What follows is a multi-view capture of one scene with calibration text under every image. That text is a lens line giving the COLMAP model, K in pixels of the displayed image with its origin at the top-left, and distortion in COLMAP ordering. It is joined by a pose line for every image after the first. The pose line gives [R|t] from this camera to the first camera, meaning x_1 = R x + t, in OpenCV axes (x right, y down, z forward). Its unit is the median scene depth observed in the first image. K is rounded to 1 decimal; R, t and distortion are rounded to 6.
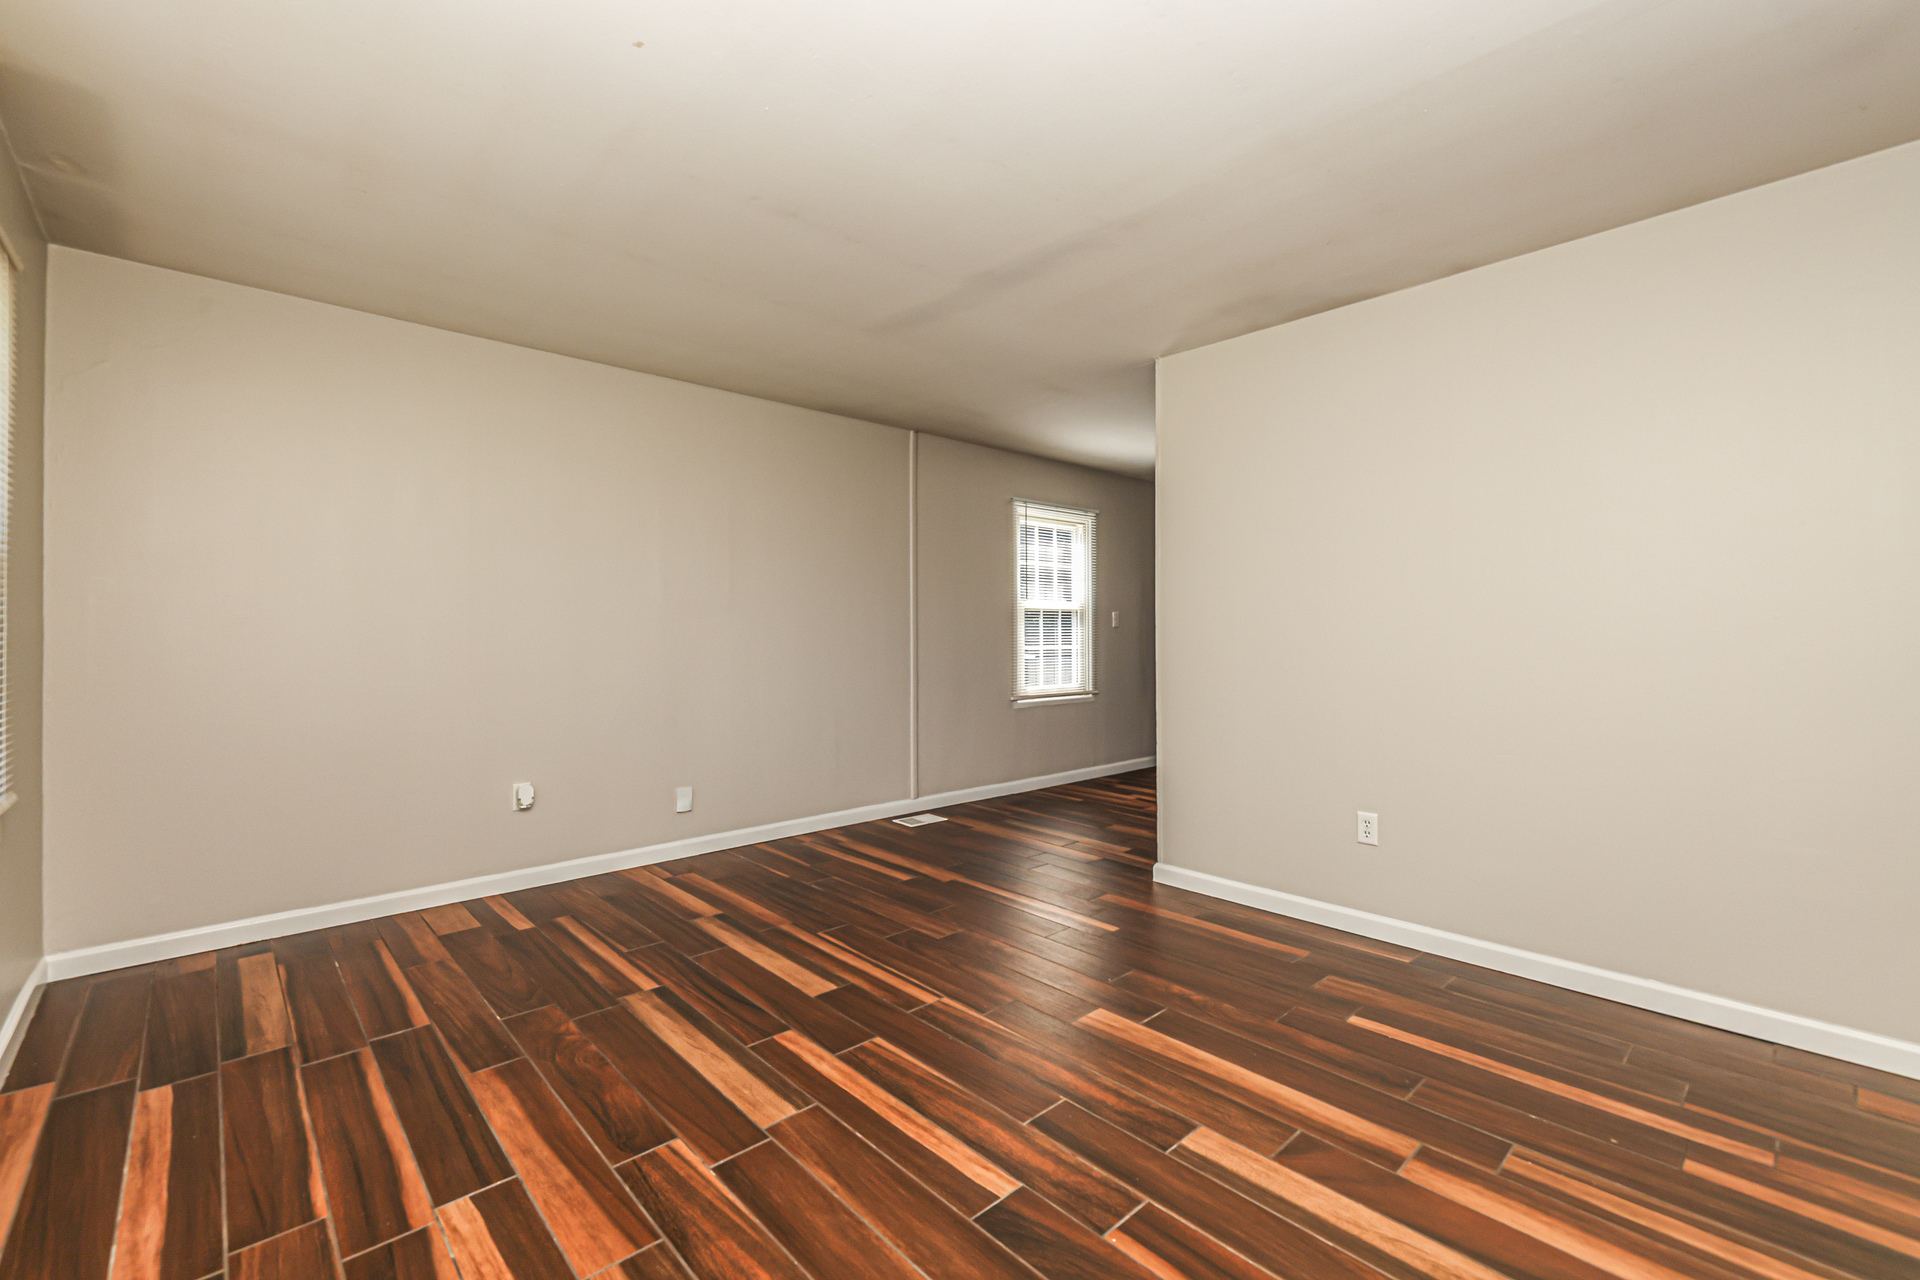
lens RADIAL K [[810.4, 0, 963.6], [0, 810.4, 636.7], [0, 0, 1]] dist [-0.002721, -0.000002]
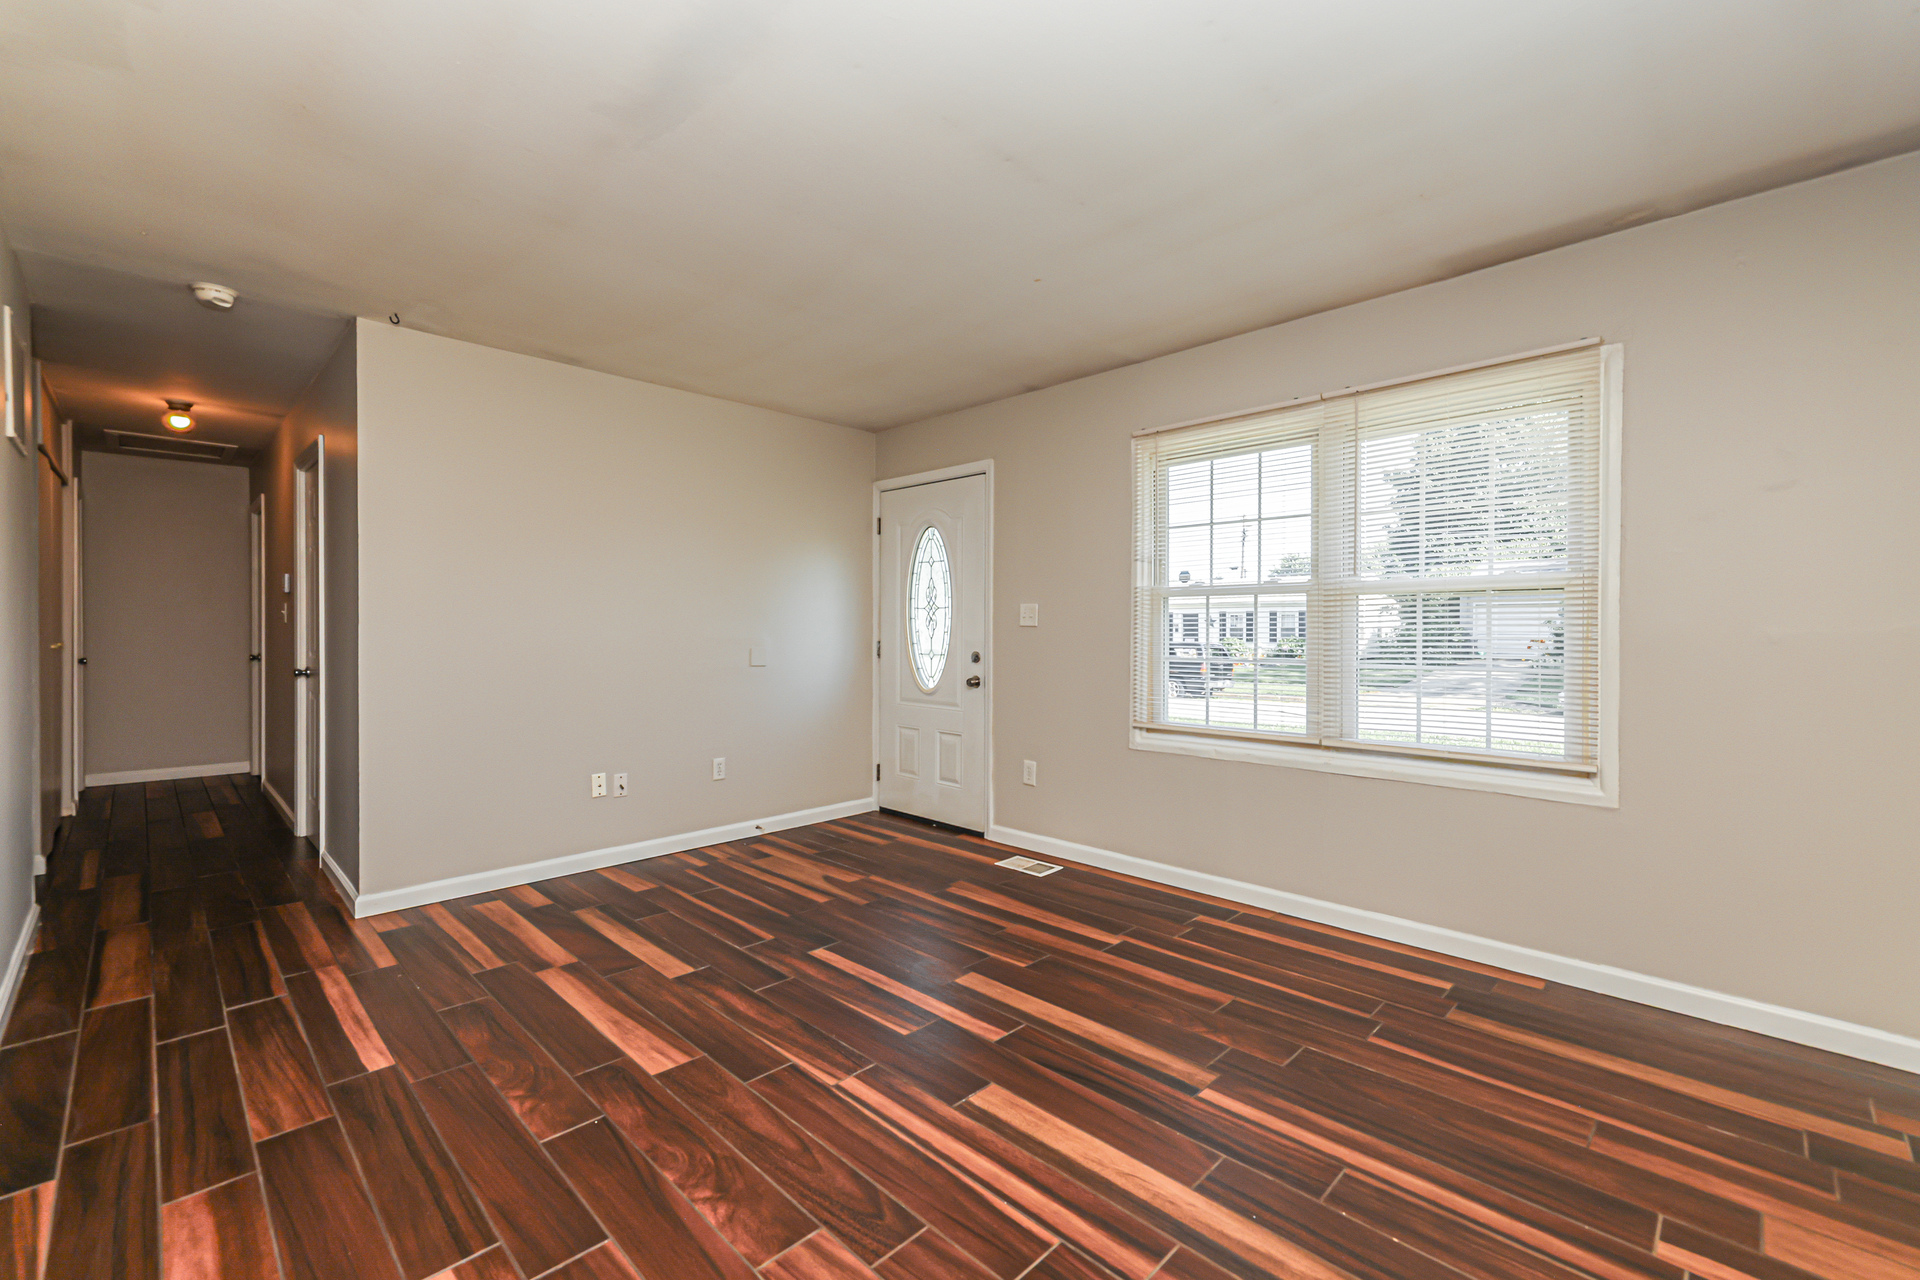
lens RADIAL K [[810.4, 0, 954.0], [0, 810.4, 630.2], [0, 0, 1]] dist [-0.002721, -0.000002]
pose [[-0.999379, -0.002813, -0.035120, -0.135921], [-0.003089, 0.999965, 0.007816, -0.024710], [0.035096, 0.007919, -0.999353, 2.109276]]
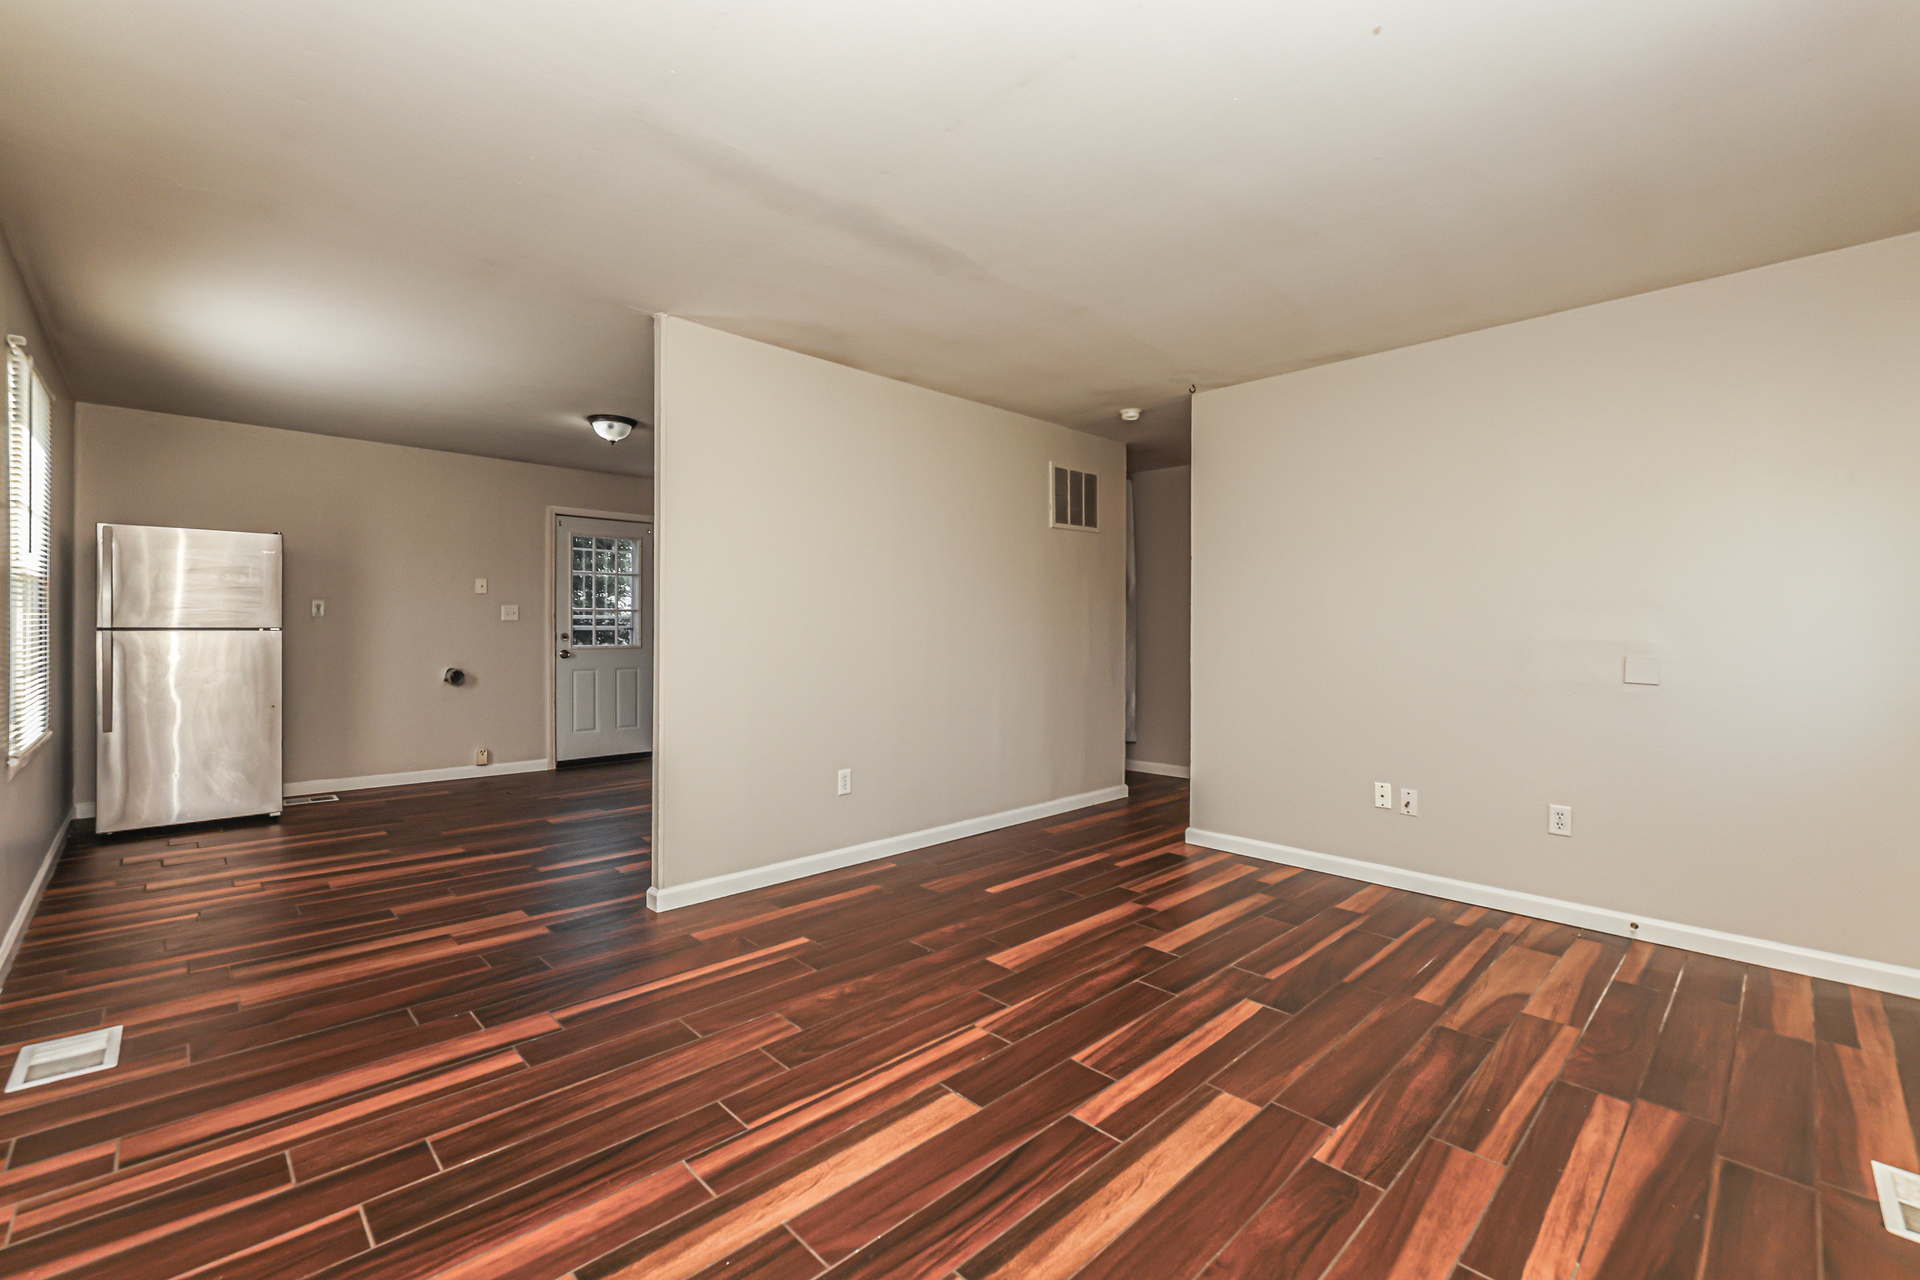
lens RADIAL K [[810.4, 0, 924.6], [0, 810.4, 632.7], [0, 0, 1]] dist [-0.002721, -0.000002]
pose [[0.007246, -0.006717, 0.999951, -1.103642], [-0.000290, 0.999977, 0.006719, -0.013002], [-0.999974, -0.000338, 0.007244, 1.217995]]
